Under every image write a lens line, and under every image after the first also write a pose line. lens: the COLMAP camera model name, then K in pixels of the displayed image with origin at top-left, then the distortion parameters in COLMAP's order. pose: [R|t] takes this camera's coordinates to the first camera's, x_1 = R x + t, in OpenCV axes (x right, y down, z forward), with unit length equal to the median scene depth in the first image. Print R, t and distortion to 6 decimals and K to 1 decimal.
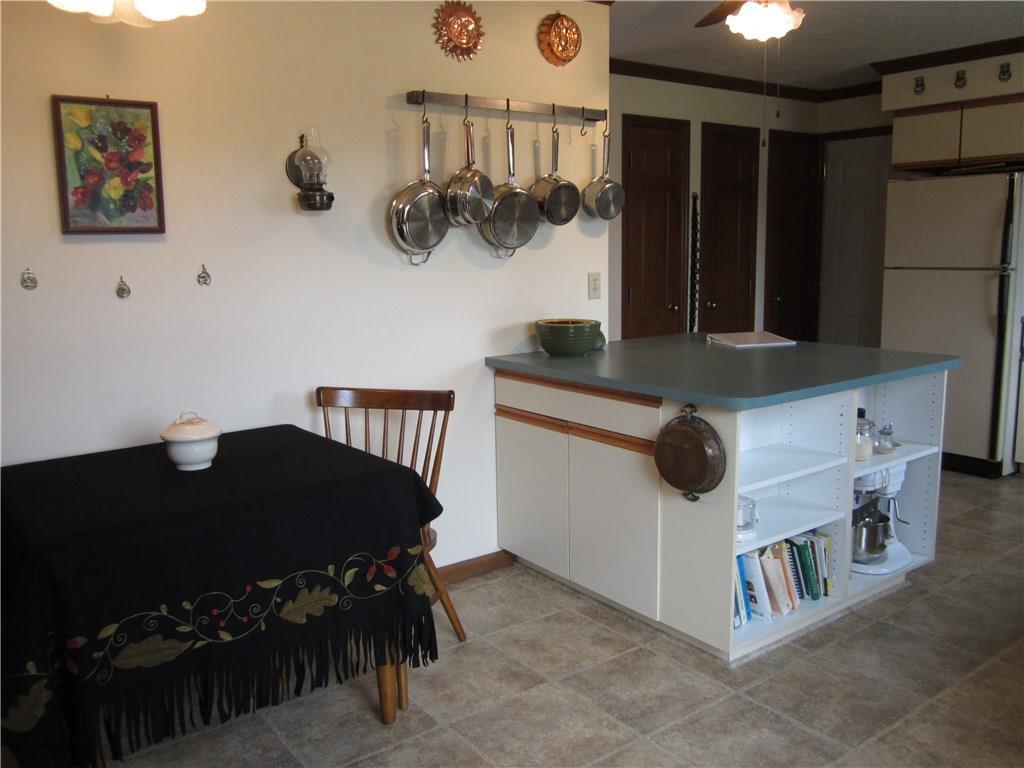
lens RADIAL K [[851.1, 0, 522.4], [0, 851.1, 381.5], [0, 0, 1]] dist [-0.019382, 0.002038]
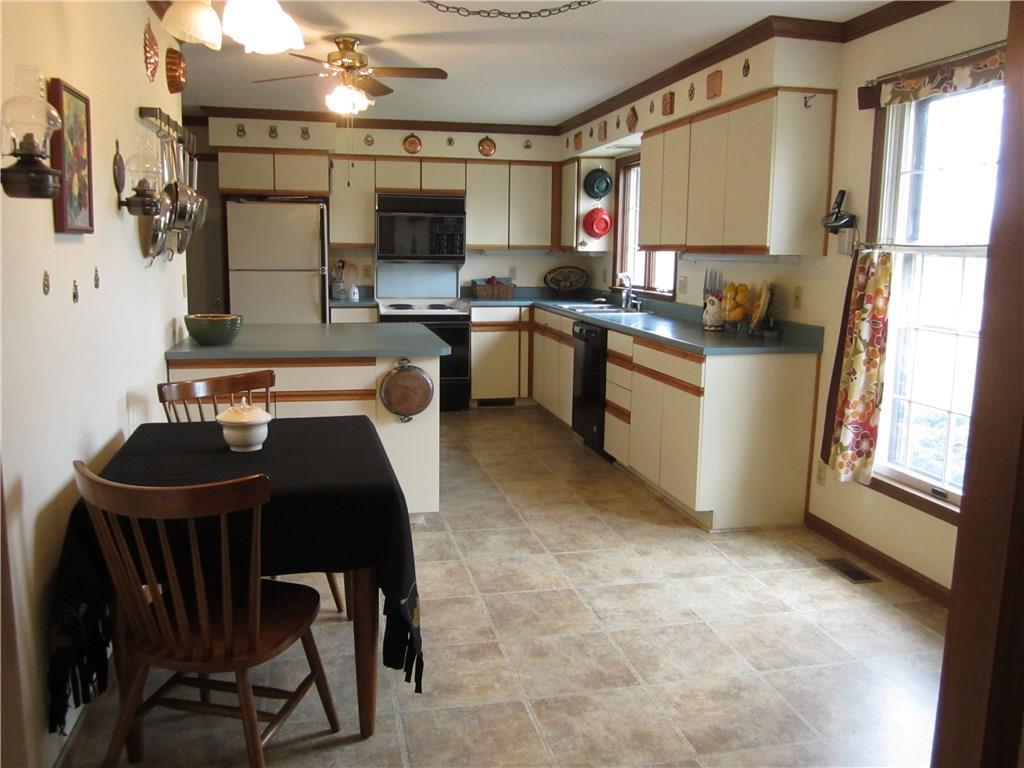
lens RADIAL K [[847.6, 0, 512.0], [0, 847.6, 384.0], [0, 0, 1]] dist [-0.043838, 0.018037]
pose [[0.414327, -0.124304, 0.901599, -1.079682], [0.125532, 0.988966, 0.078661, -0.021726], [-0.901429, 0.080588, 0.425360, 0.182607]]
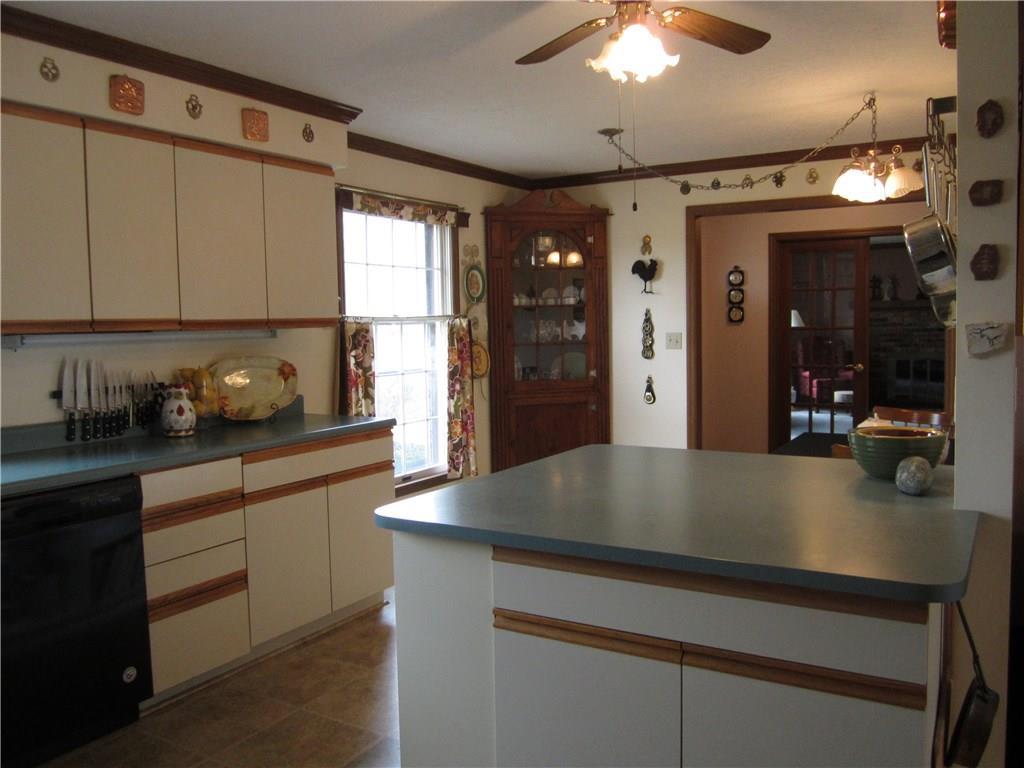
lens RADIAL K [[847.6, 0, 512.0], [0, 847.6, 384.0], [0, 0, 1]] dist [-0.043838, 0.018037]
pose [[-0.927274, 0.058275, -0.369819, 0.791396], [-0.028401, 0.974015, 0.224694, -0.332639], [0.373304, 0.218856, -0.901525, 1.948478]]
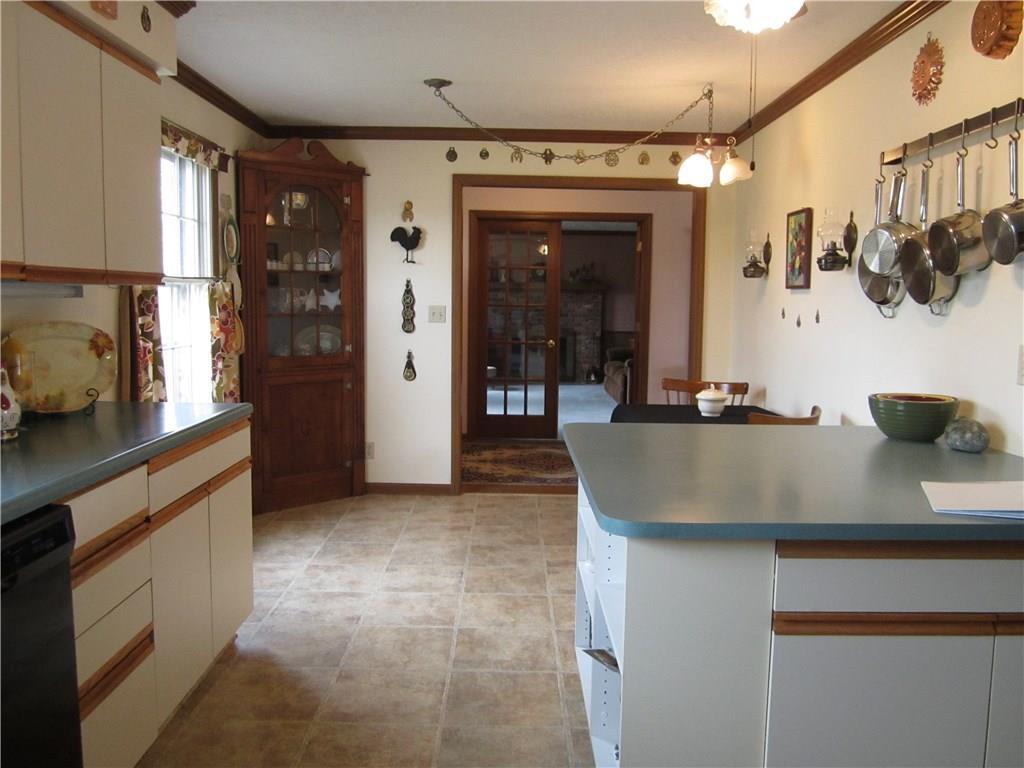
lens RADIAL K [[847.6, 0, 512.0], [0, 847.6, 384.0], [0, 0, 1]] dist [-0.043838, 0.018037]
pose [[-0.599547, 0.086004, -0.795705, 1.160277], [-0.133092, 0.969653, 0.205087, -0.247665], [0.789196, 0.228861, -0.569906, 1.482755]]
